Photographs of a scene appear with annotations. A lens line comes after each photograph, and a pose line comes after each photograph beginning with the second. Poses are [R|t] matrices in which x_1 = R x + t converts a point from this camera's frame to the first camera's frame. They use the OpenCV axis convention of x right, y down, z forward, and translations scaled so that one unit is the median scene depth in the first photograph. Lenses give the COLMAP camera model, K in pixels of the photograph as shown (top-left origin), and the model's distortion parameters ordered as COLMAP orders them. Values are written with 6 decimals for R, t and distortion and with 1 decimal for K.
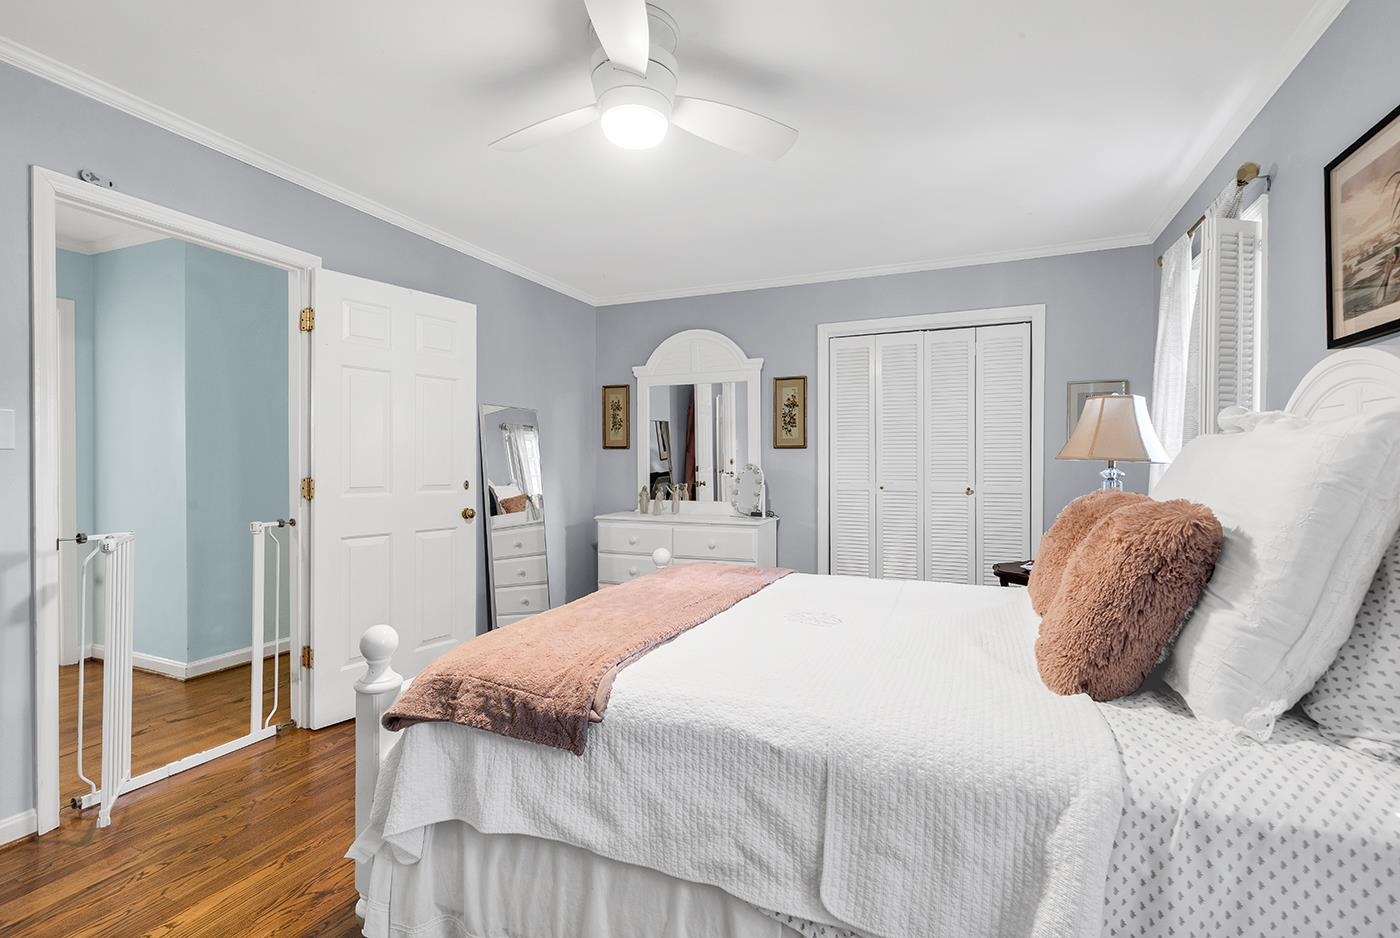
lens RADIAL K [[648.8, 0, 700.0], [0, 648.8, 469.0], [0, 0, 1]] dist [0.000803, 0.000093]
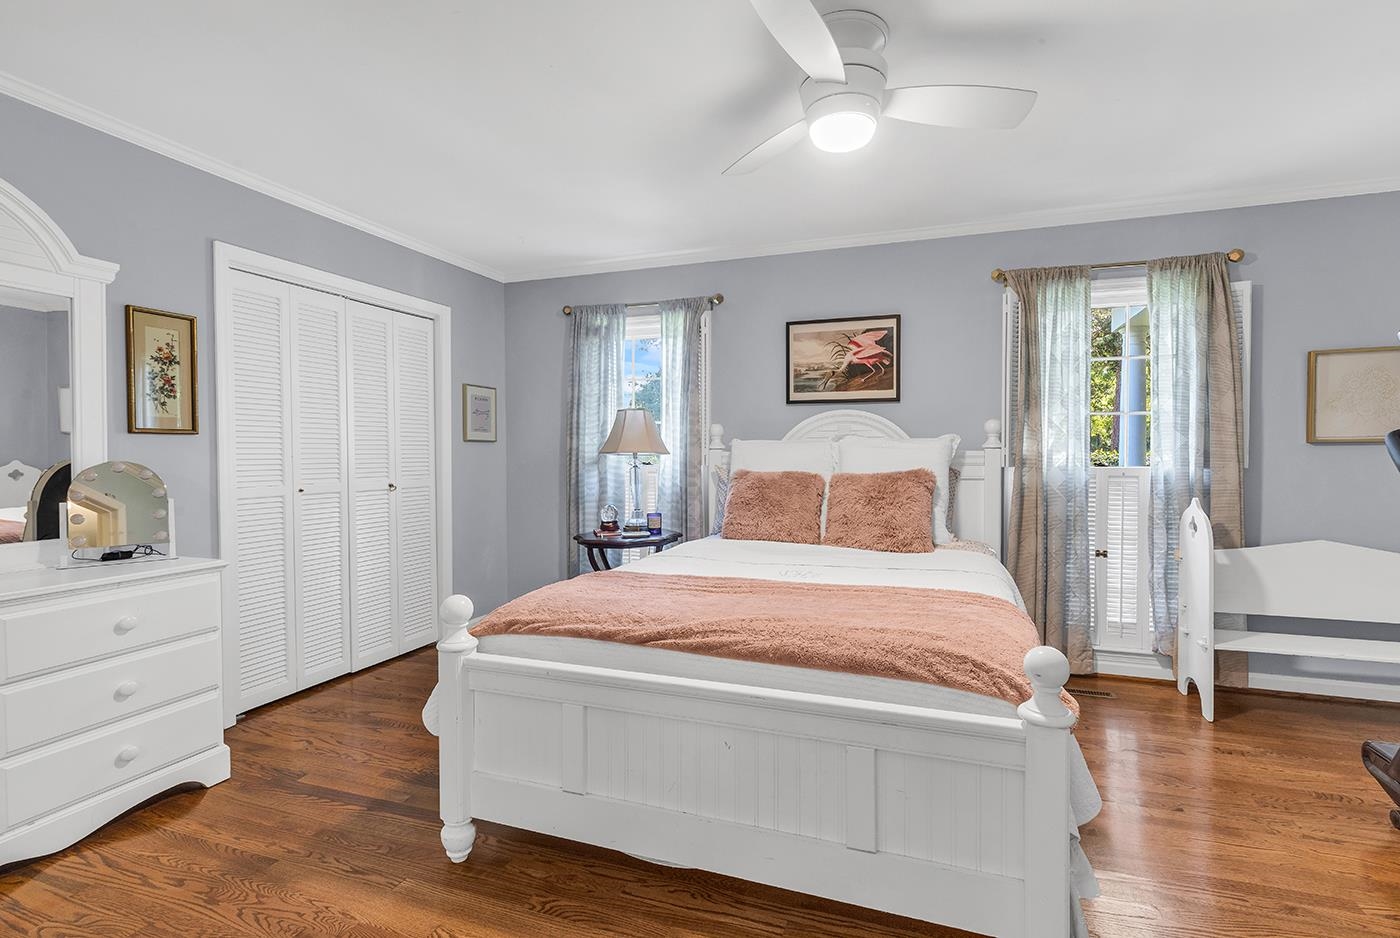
lens RADIAL K [[648.8, 0, 700.0], [0, 648.8, 469.0], [0, 0, 1]] dist [0.000803, 0.000093]
pose [[-0.060097, -0.030059, 0.997740, -0.480638], [0.009513, 0.999484, 0.030684, -0.013729], [-0.998147, 0.011335, -0.059780, 0.560023]]
